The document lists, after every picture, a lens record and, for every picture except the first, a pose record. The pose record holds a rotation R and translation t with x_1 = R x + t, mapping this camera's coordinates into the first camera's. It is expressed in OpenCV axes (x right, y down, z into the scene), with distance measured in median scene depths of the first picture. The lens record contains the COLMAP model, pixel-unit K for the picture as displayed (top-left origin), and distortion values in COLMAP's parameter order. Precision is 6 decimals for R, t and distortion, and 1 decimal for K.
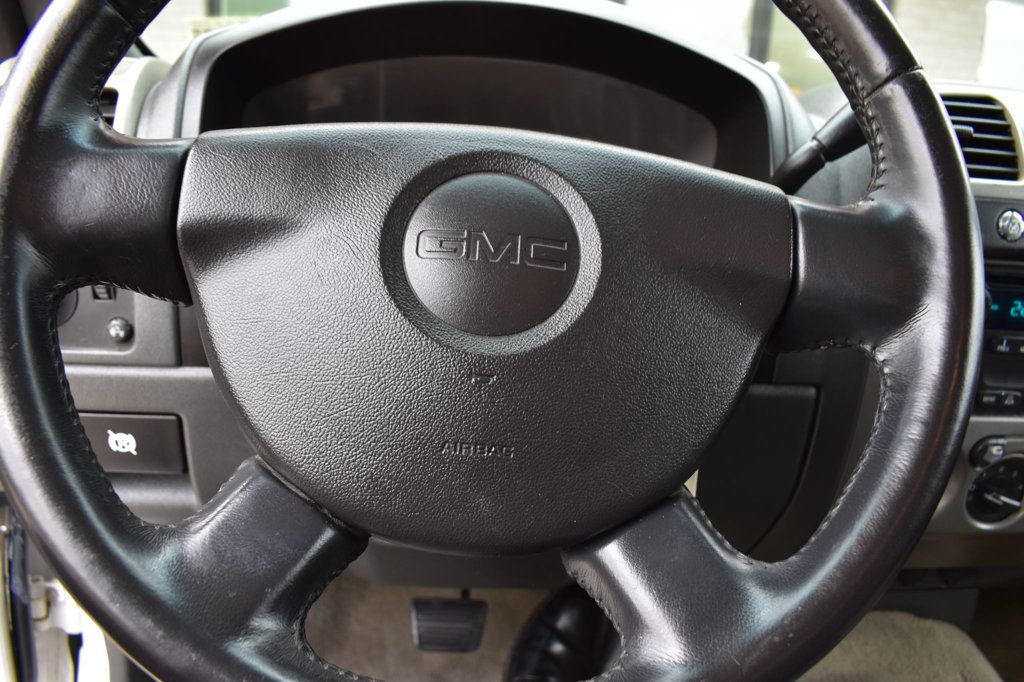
lens RADIAL K [[793.9, 0, 512.0], [0, 793.9, 341.0], [0, 0, 1]] dist [-0.094830, 0.007494]
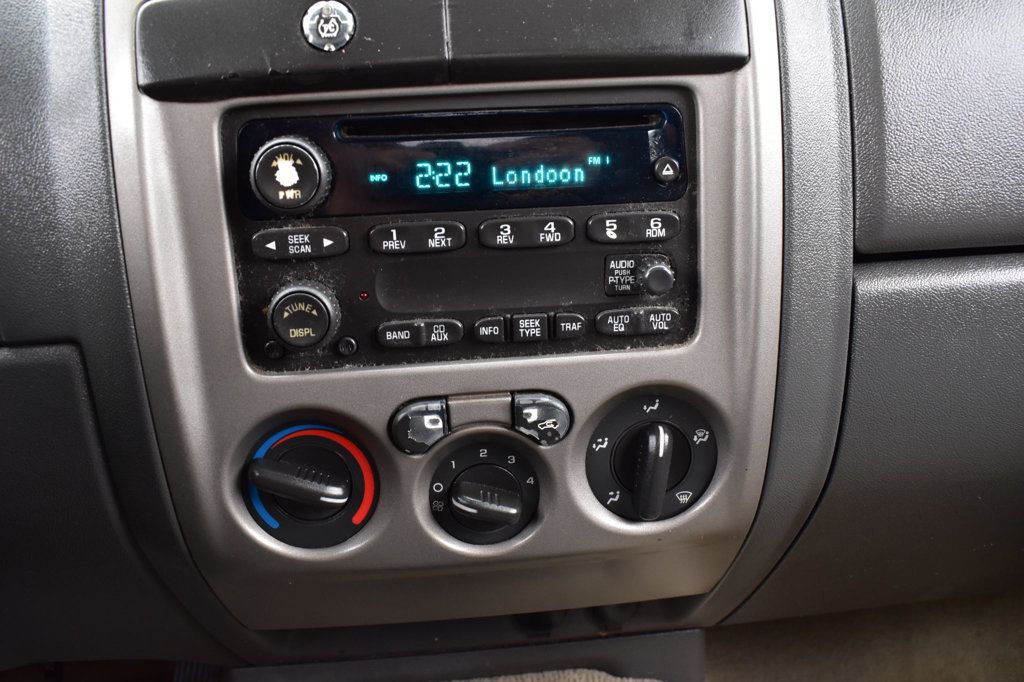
lens RADIAL K [[838.5, 0, 512.0], [0, 838.5, 341.0], [0, 0, 1]] dist [-0.087099, 0.000130]
pose [[0.993768, -0.105721, -0.035318, 0.731261], [0.104877, 0.994172, -0.024941, 0.105013], [0.037749, 0.021082, 0.999065, 0.365131]]
